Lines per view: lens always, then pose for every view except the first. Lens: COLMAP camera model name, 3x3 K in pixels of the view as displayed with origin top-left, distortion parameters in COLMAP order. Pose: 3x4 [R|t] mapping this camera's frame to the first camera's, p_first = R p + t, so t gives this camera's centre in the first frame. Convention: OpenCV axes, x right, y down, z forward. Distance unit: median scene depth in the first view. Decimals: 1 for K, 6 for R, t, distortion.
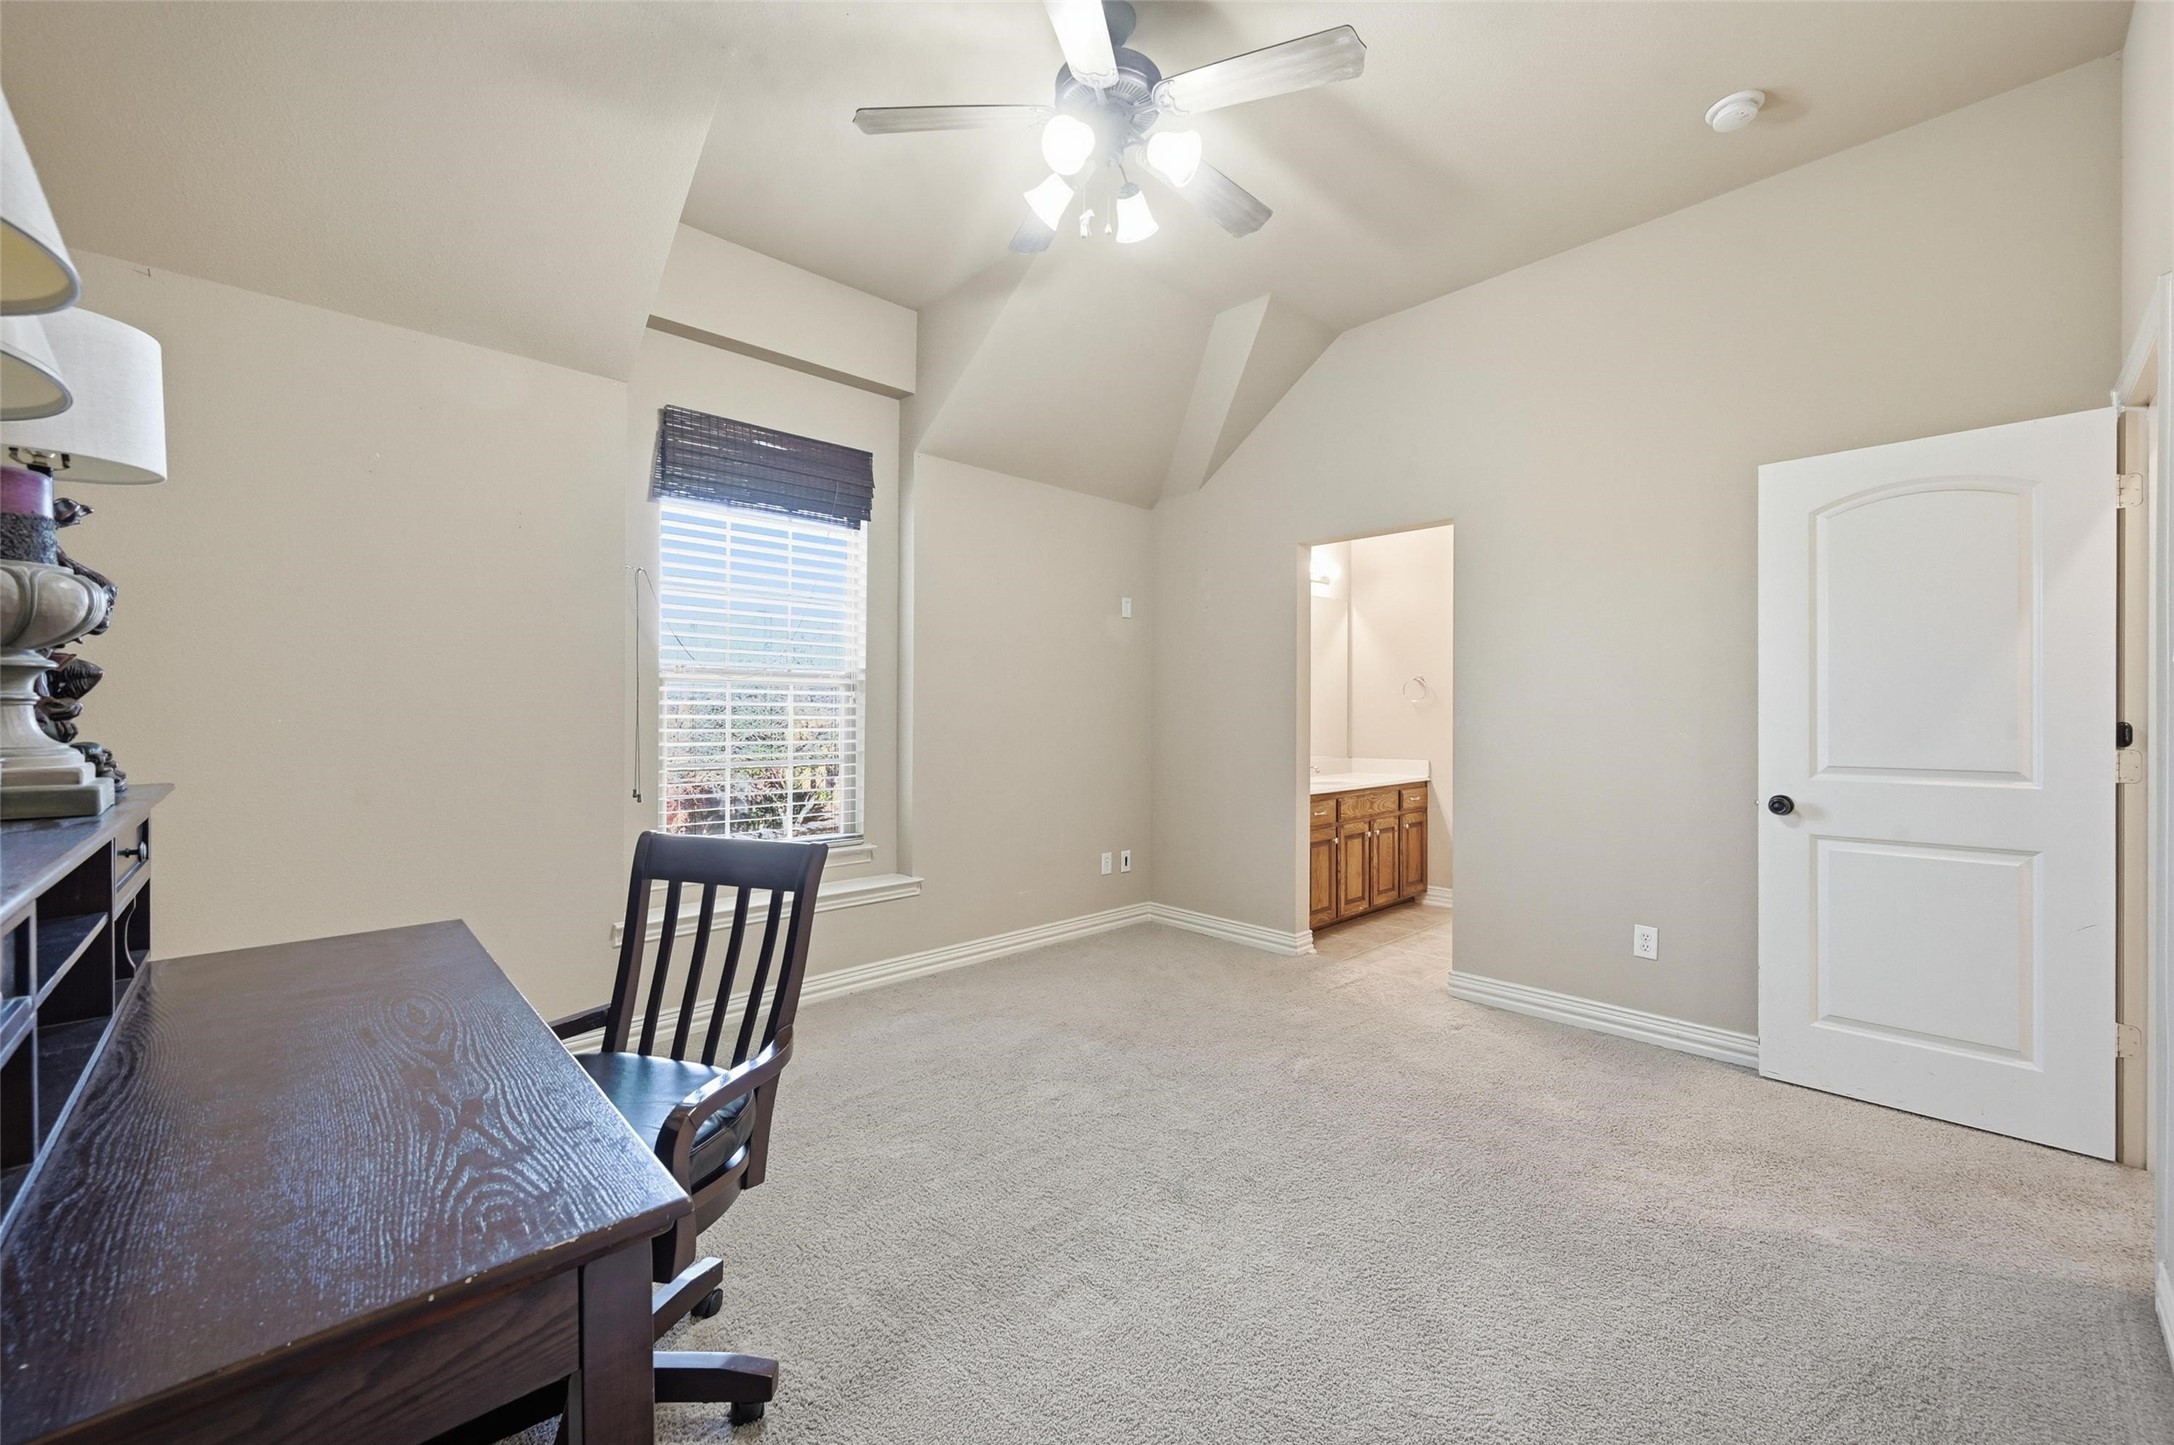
lens RADIAL K [[864.3, 0, 1080.2], [0, 864.3, 712.5], [0, 0, 1]] dist [0.004352, 0.001371]
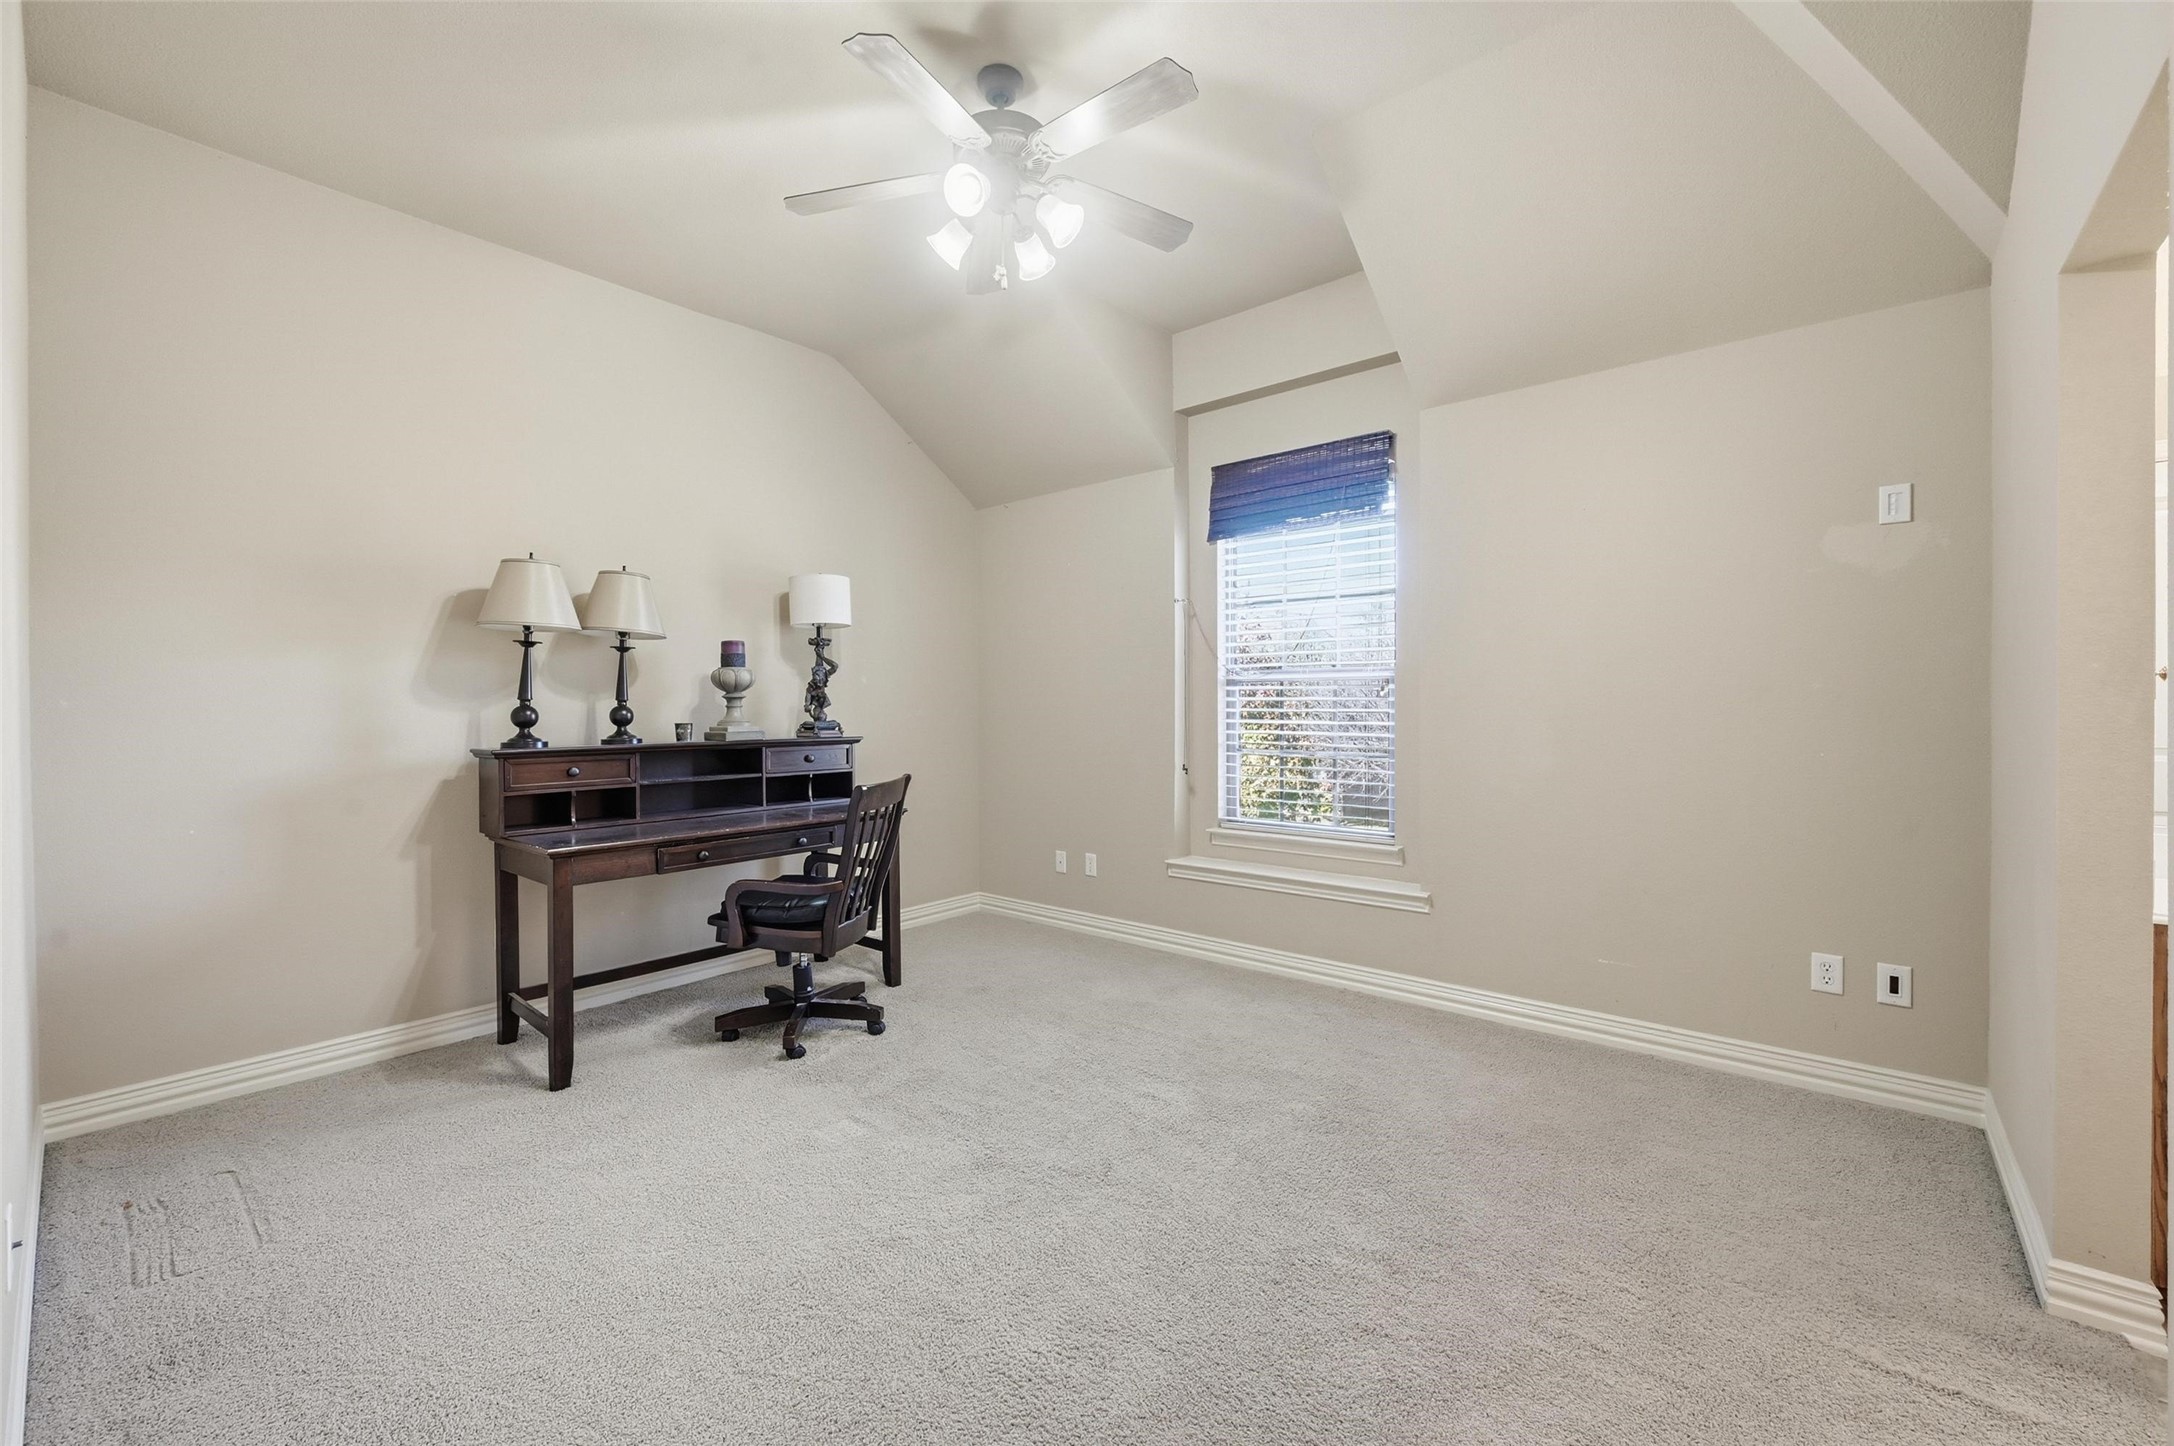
lens RADIAL K [[864.3, 0, 1081.4], [0, 864.3, 727.3], [0, 0, 1]] dist [0.004352, 0.001371]
pose [[0.109822, 0.014153, -0.993850, 0.646810], [0.000667, 0.999897, 0.014313, 0.008887], [0.993951, -0.002235, 0.109801, 0.557762]]
